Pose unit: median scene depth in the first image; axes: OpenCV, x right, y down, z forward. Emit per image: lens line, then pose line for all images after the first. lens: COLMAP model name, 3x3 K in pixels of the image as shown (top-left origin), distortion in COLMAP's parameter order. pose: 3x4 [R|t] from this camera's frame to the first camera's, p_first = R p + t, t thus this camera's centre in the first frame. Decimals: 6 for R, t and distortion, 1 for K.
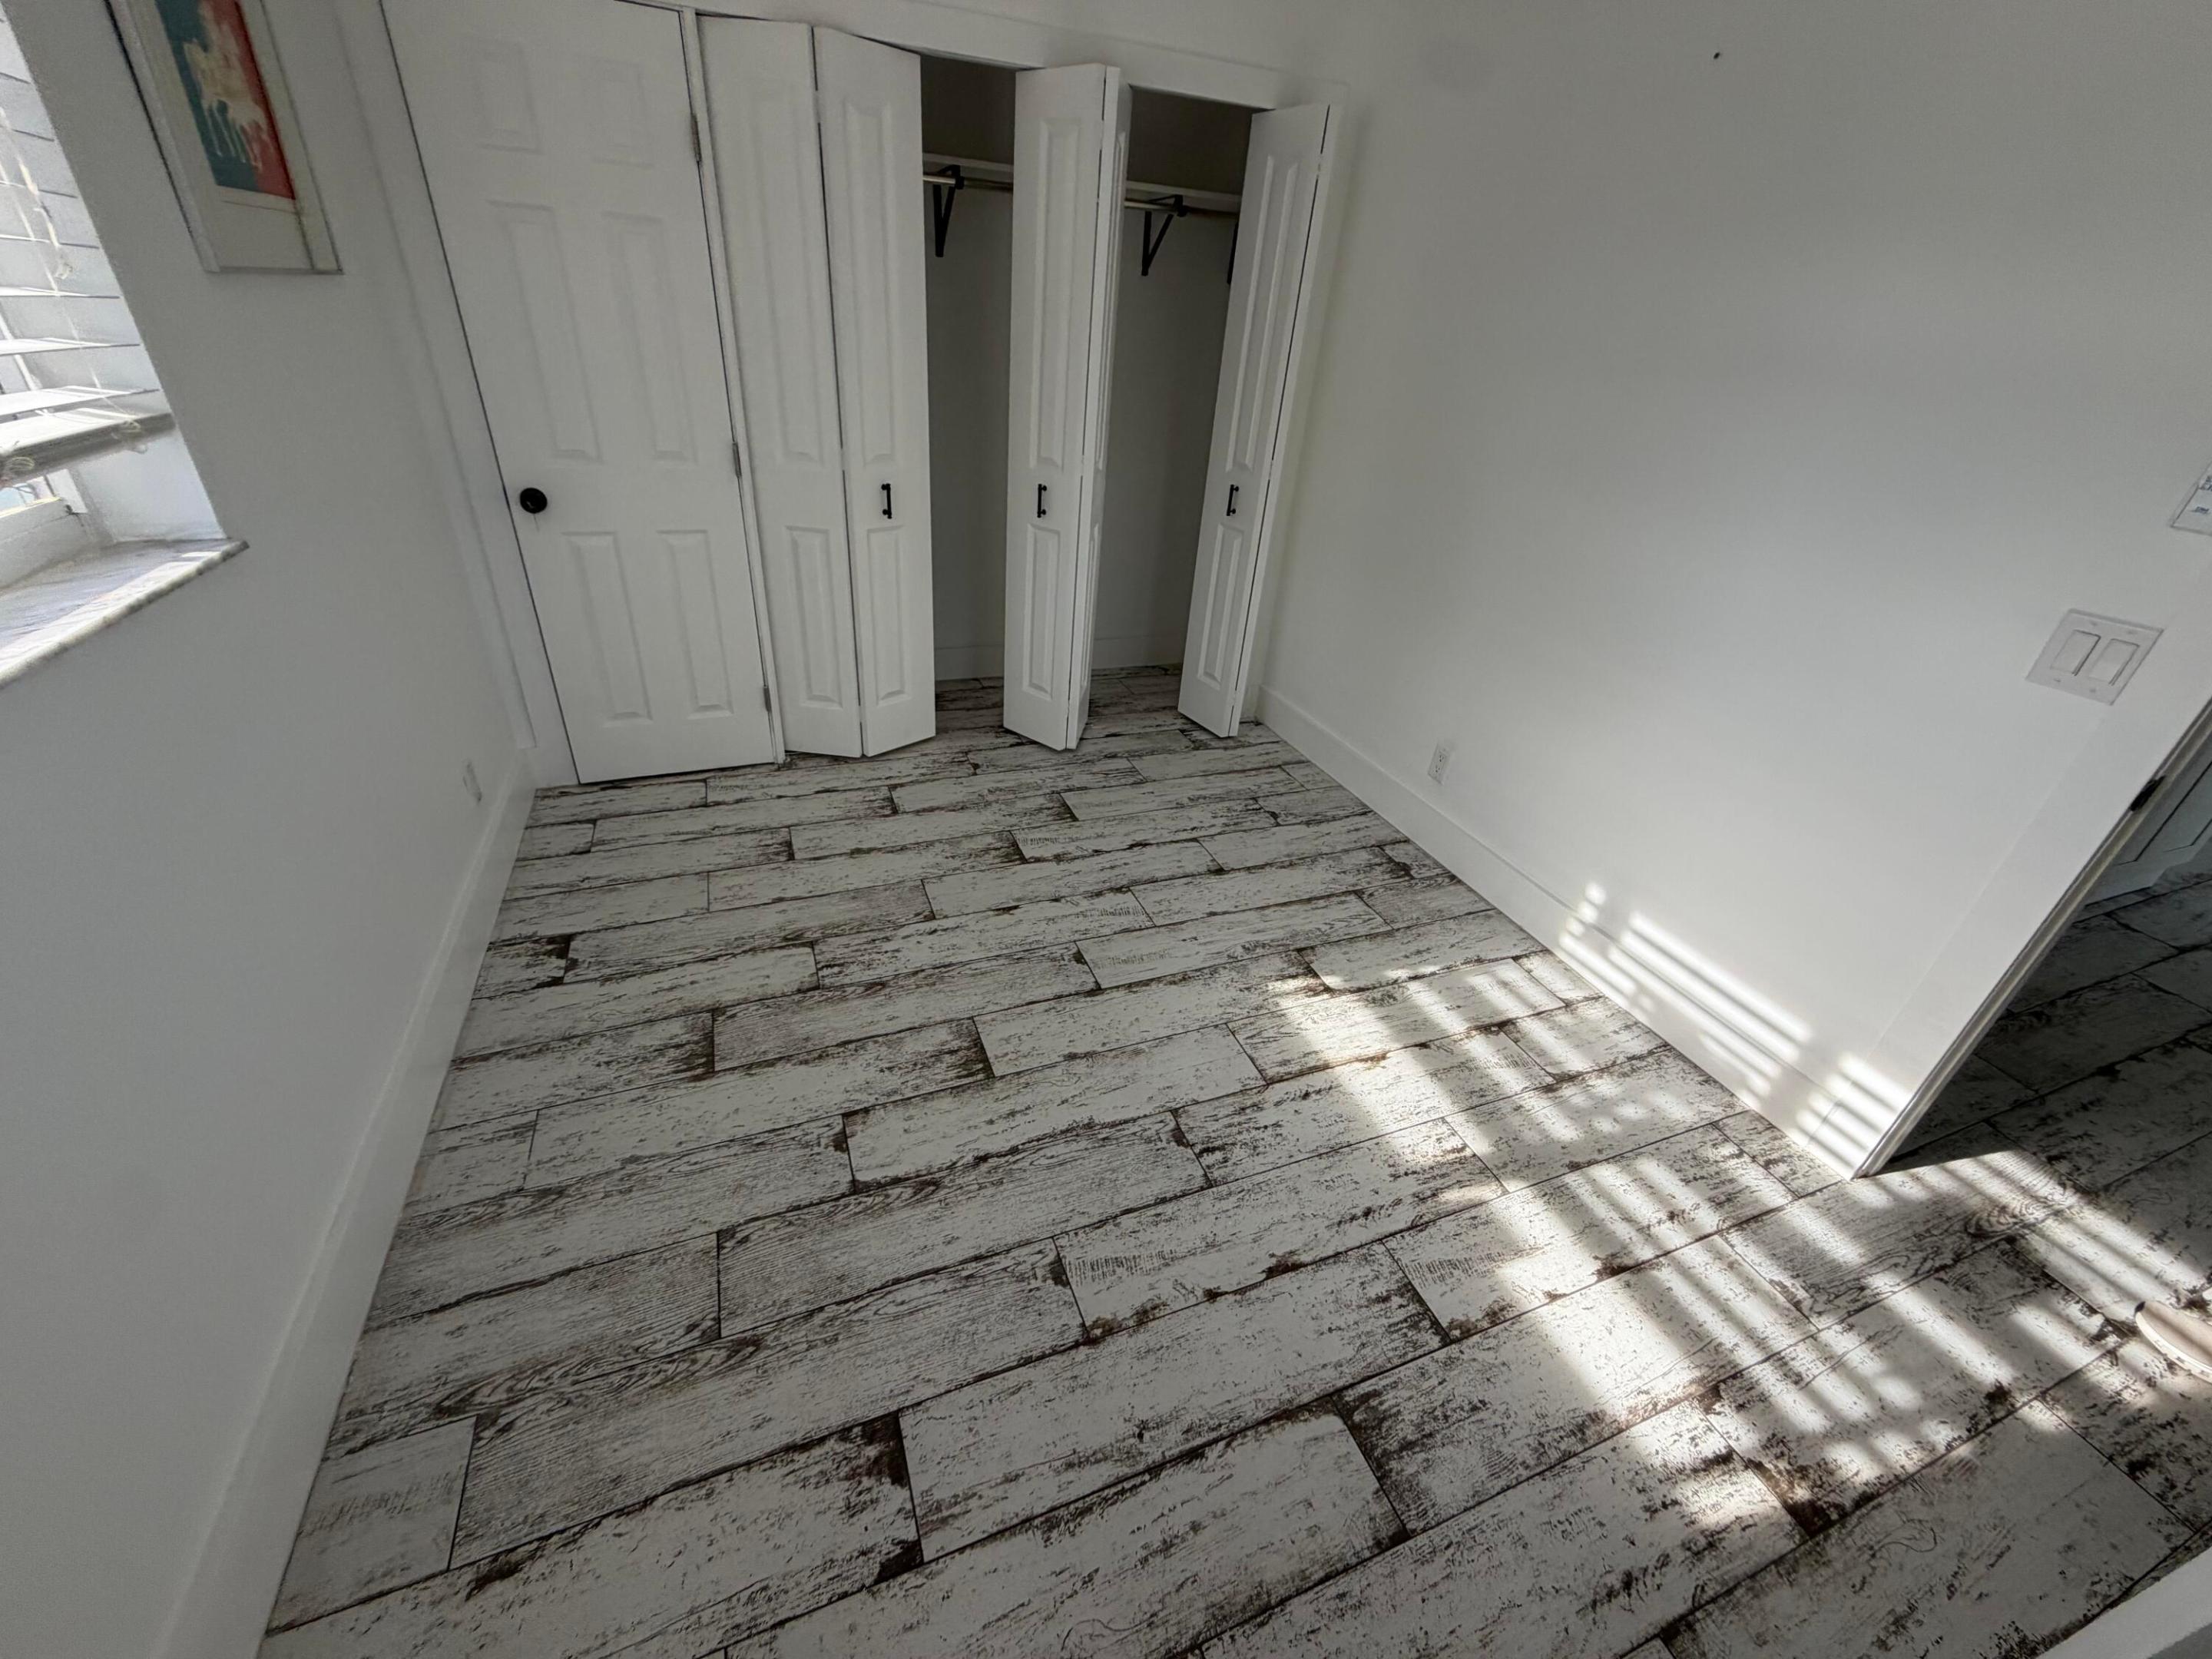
lens RADIAL K [[887.1, 0, 1104.3], [0, 887.1, 824.7], [0, 0, 1]] dist [0.001518, 0.000029]
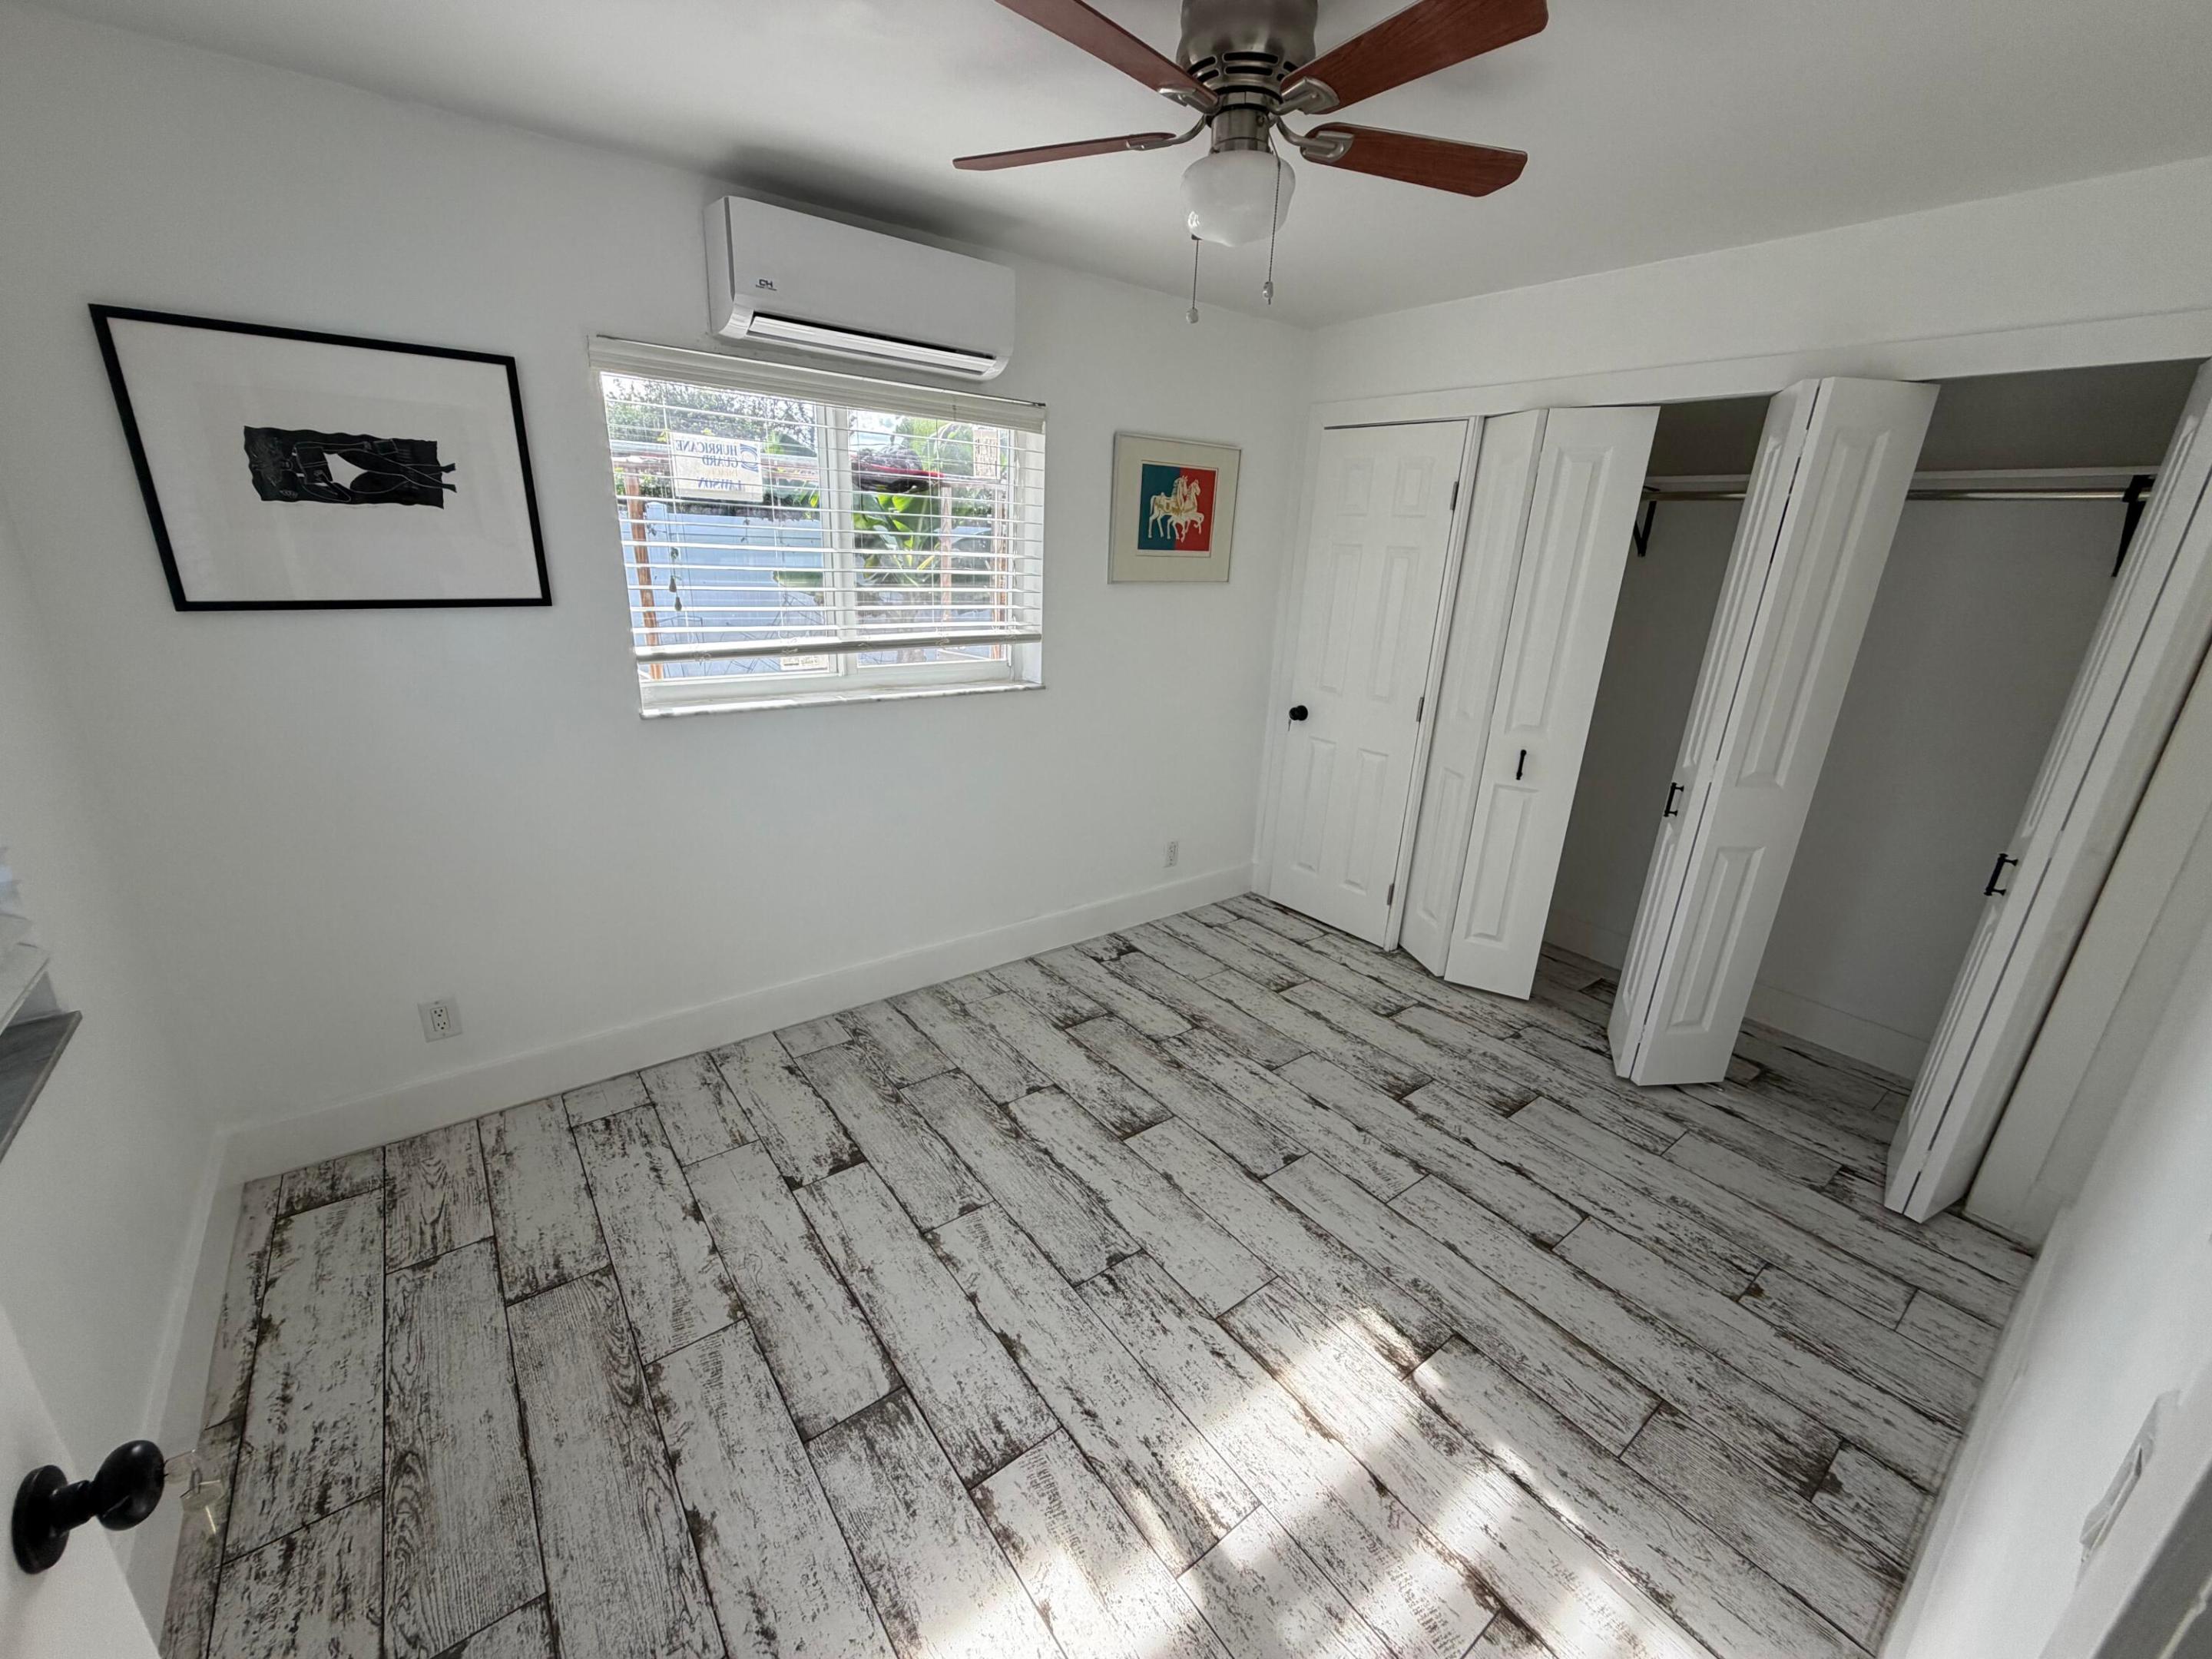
lens RADIAL K [[887.1, 0, 1094.9], [0, 887.1, 826.5], [0, 0, 1]] dist [0.001518, 0.000029]
pose [[0.270439, 0.248015, -0.930243, 0.940068], [-0.501146, 0.861282, 0.083936, -0.189343], [0.822019, 0.443488, 0.357216, 0.320569]]
